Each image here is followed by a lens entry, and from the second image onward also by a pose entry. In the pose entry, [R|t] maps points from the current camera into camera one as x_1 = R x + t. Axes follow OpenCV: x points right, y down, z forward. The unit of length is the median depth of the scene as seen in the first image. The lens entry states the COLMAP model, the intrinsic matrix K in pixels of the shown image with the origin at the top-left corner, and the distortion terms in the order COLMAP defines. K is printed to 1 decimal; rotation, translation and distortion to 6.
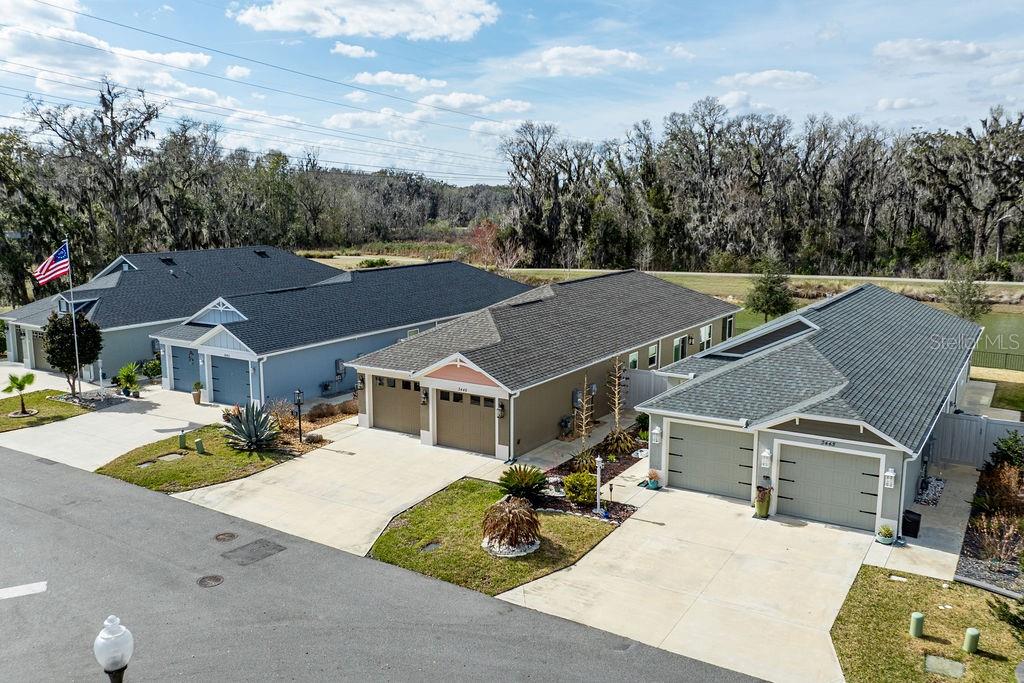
lens RADIAL K [[855.8, 0, 492.0], [0, 855.8, 341.2], [0, 0, 1]] dist [-0.000070, 0.006073]
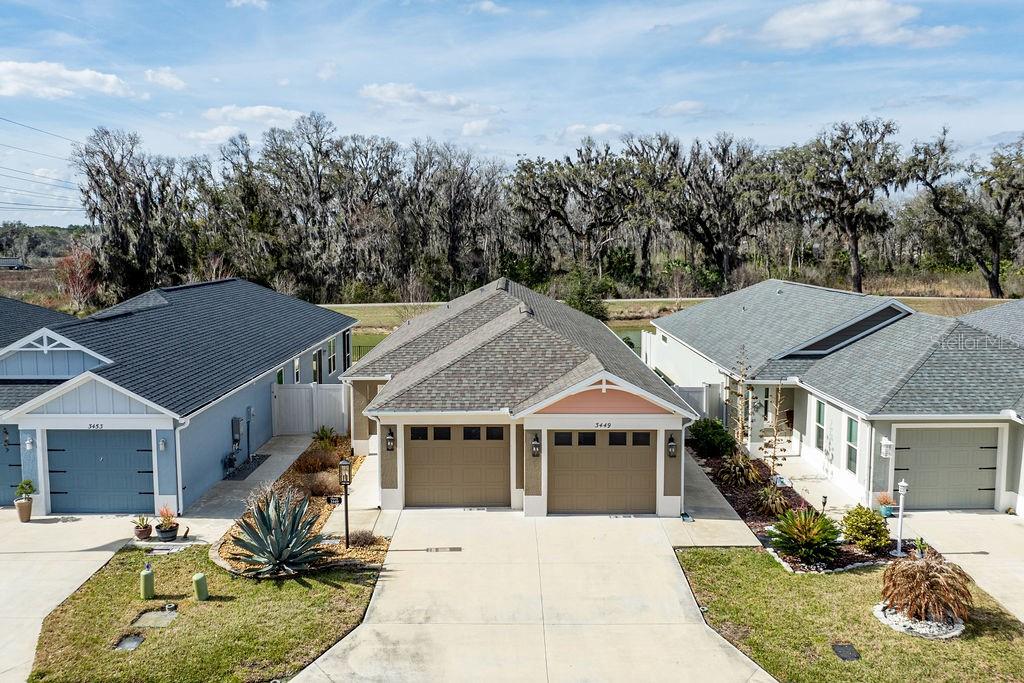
lens RADIAL K [[918.7, 0, 512.0], [0, 918.7, 341.5], [0, 0, 1]] dist [-0.005603, -0.090061]
pose [[0.840747, -0.063073, 0.537743, -0.118514], [0.092163, 0.995368, -0.027347, 0.000820], [-0.533527, 0.072552, 0.842665, 0.100726]]
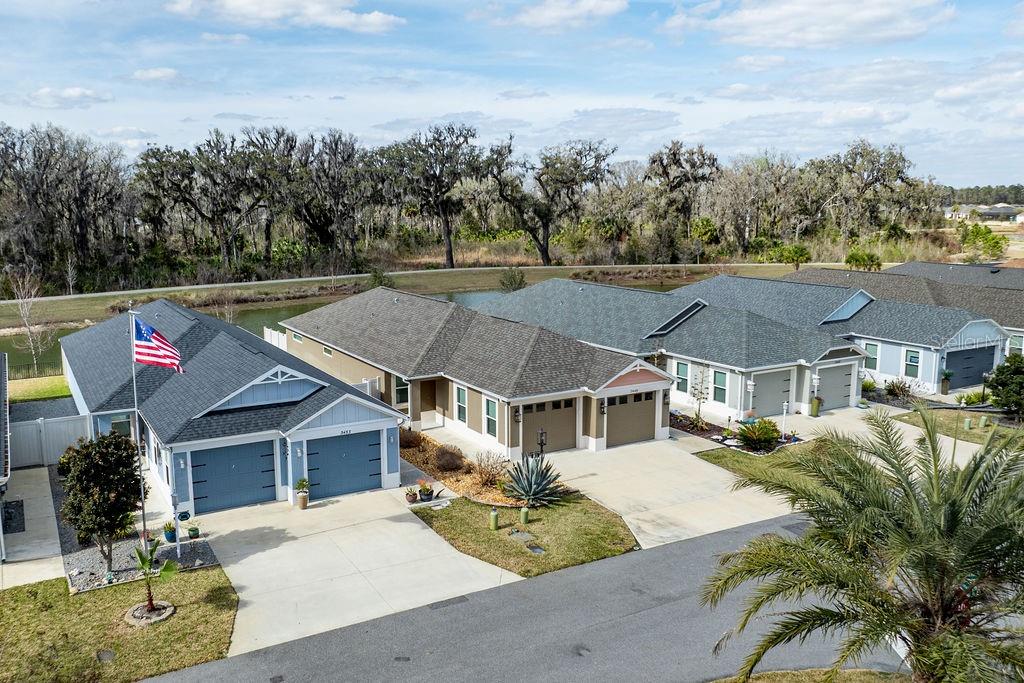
lens RADIAL K [[855.8, 0, 492.0], [0, 855.8, 341.2], [0, 0, 1]] dist [-0.000070, 0.006073]
pose [[0.458477, -0.145824, 0.876661, -0.274037], [0.151418, 0.984840, 0.084630, -0.033131], [-0.875712, 0.093941, 0.473607, 0.149466]]
